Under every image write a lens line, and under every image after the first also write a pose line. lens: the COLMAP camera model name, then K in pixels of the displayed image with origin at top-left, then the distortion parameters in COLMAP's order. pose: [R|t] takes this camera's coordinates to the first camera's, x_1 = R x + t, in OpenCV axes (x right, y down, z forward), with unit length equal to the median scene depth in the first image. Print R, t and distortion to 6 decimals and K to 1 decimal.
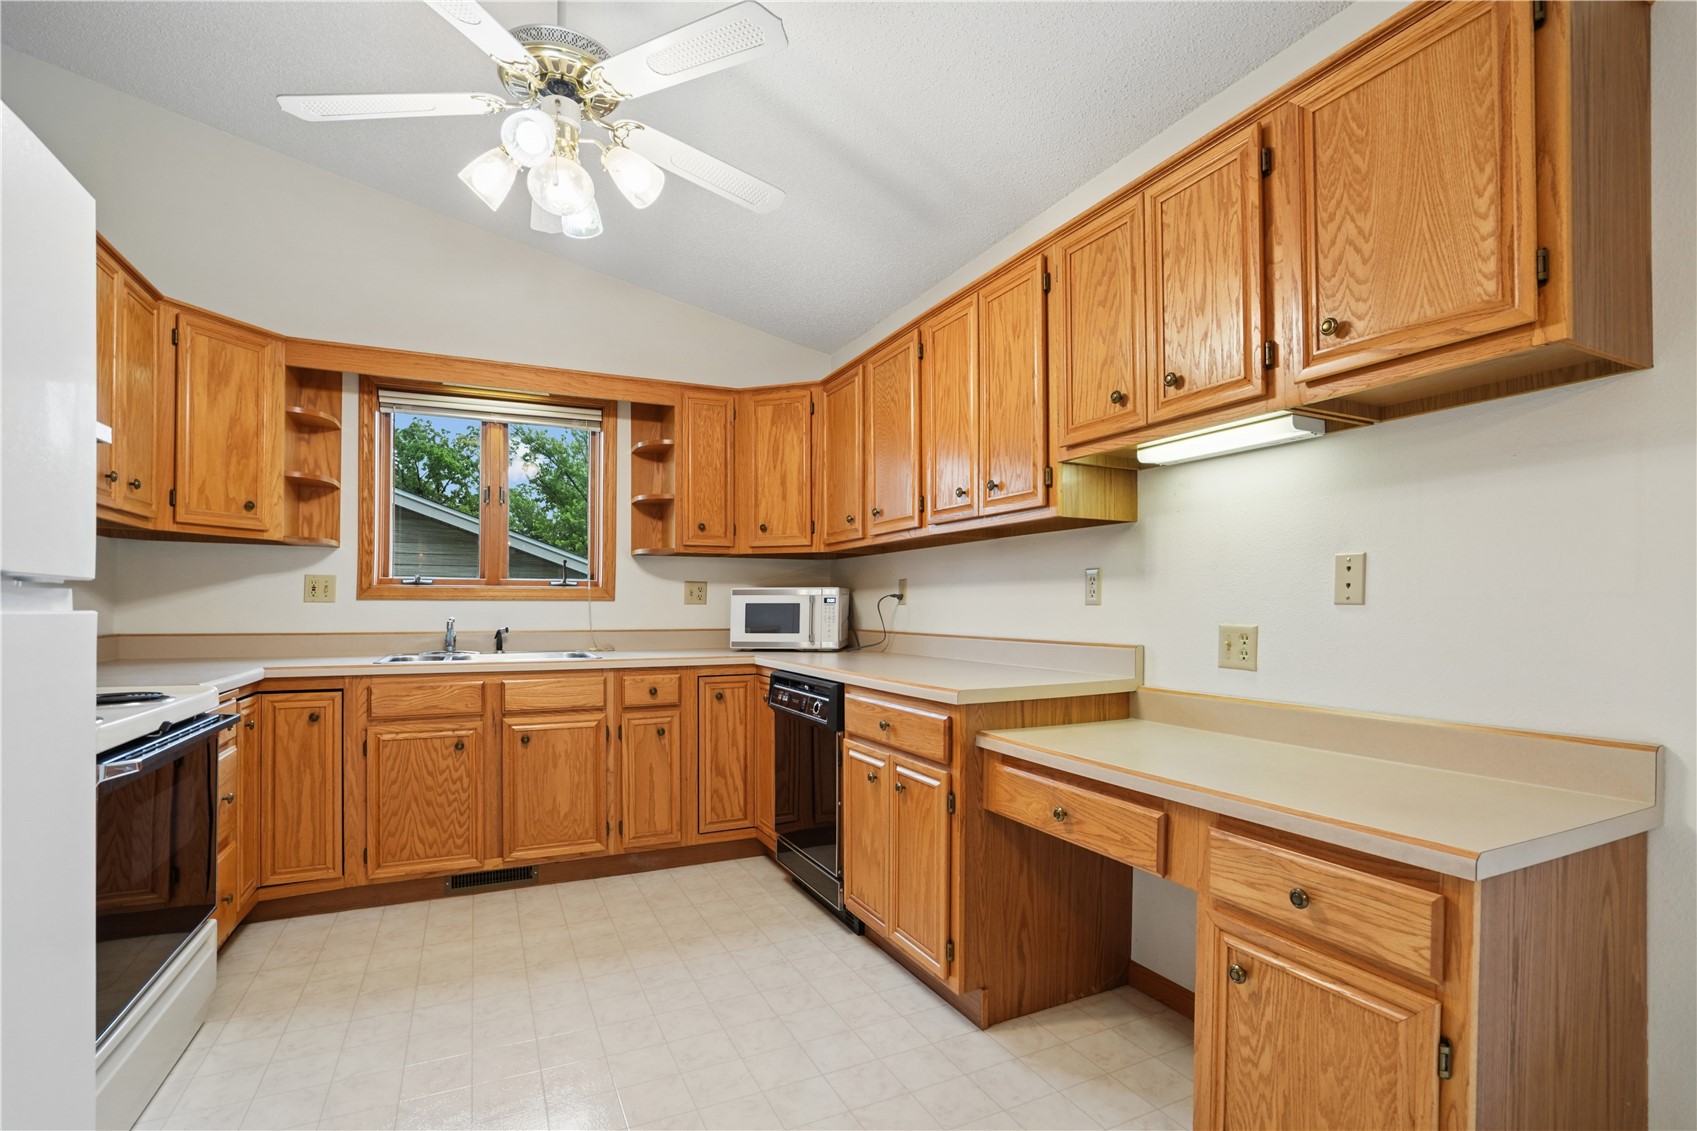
lens RADIAL K [[786.9, 0, 855.4], [0, 786.9, 605.2], [0, 0, 1]] dist [-0.003742, 0.000150]
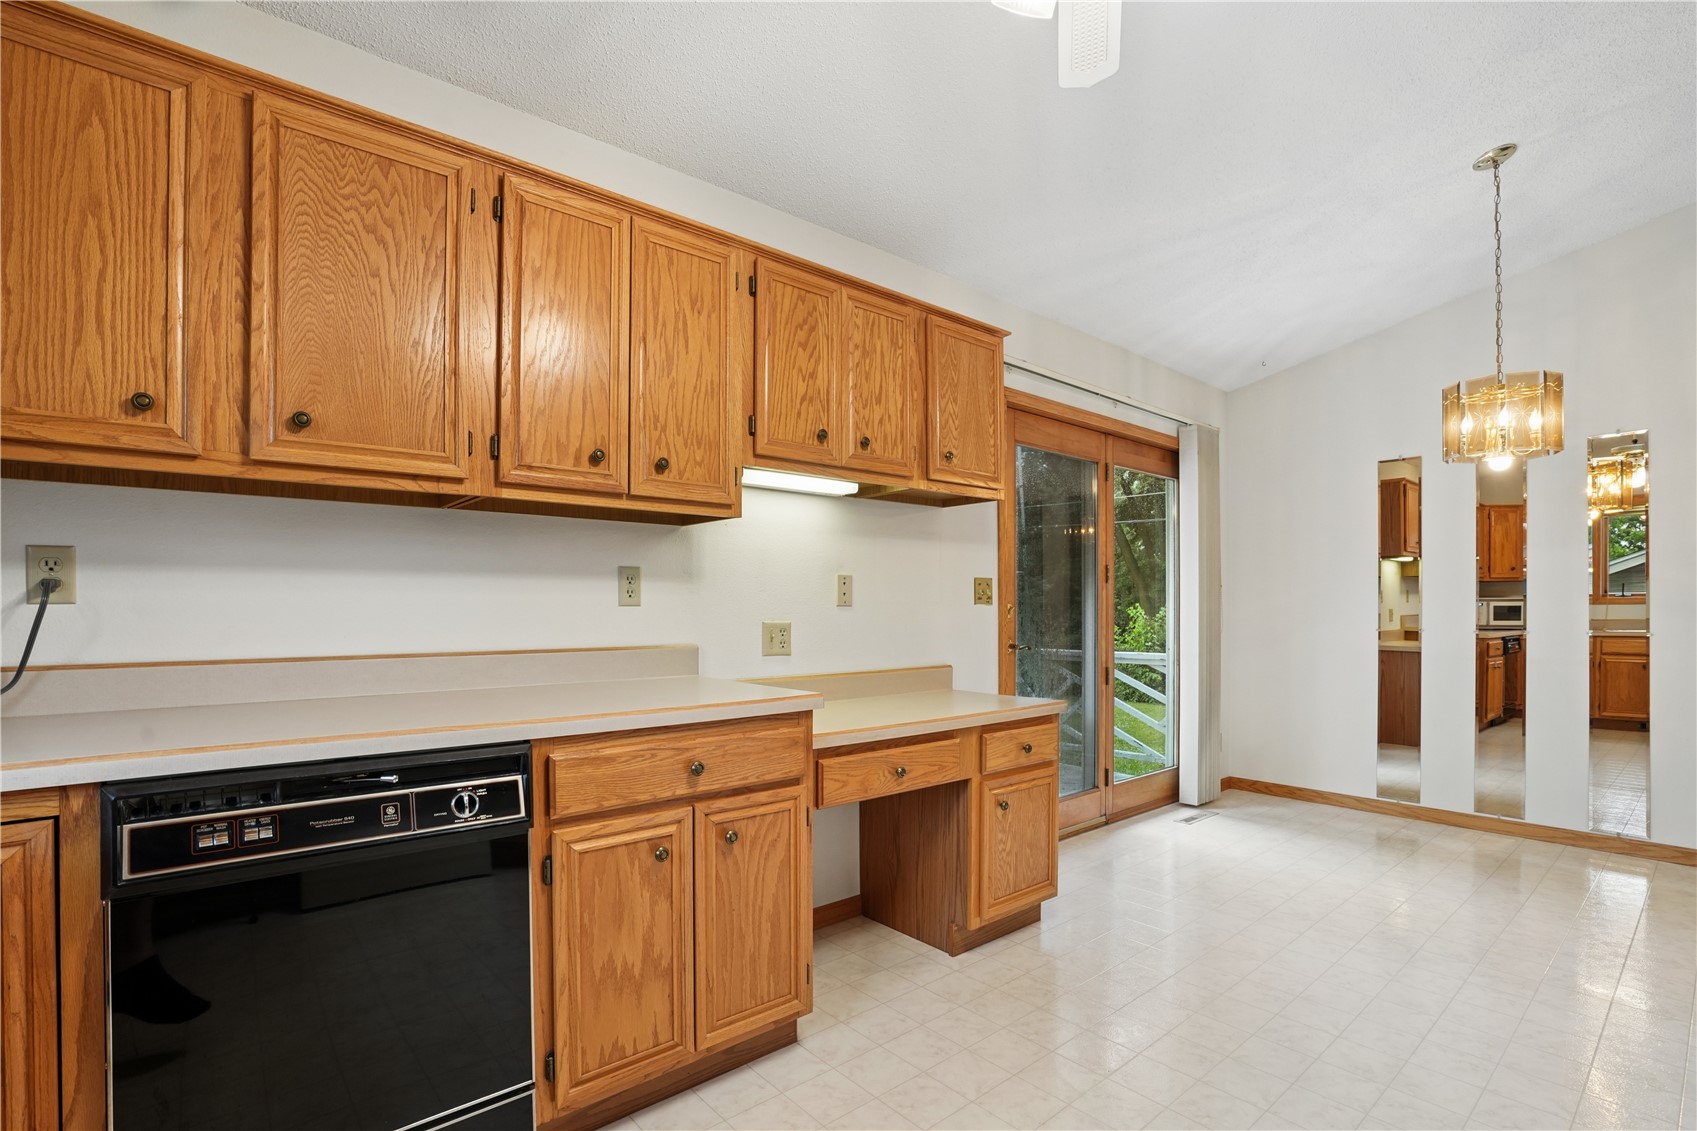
lens RADIAL K [[786.9, 0, 871.9], [0, 786.9, 601.3], [0, 0, 1]] dist [-0.003742, 0.000150]
pose [[-0.242324, 0.008240, 0.970161, -0.818453], [-0.000230, 0.999963, -0.008551, 0.002517], [-0.970195, -0.002295, -0.242313, 1.158198]]
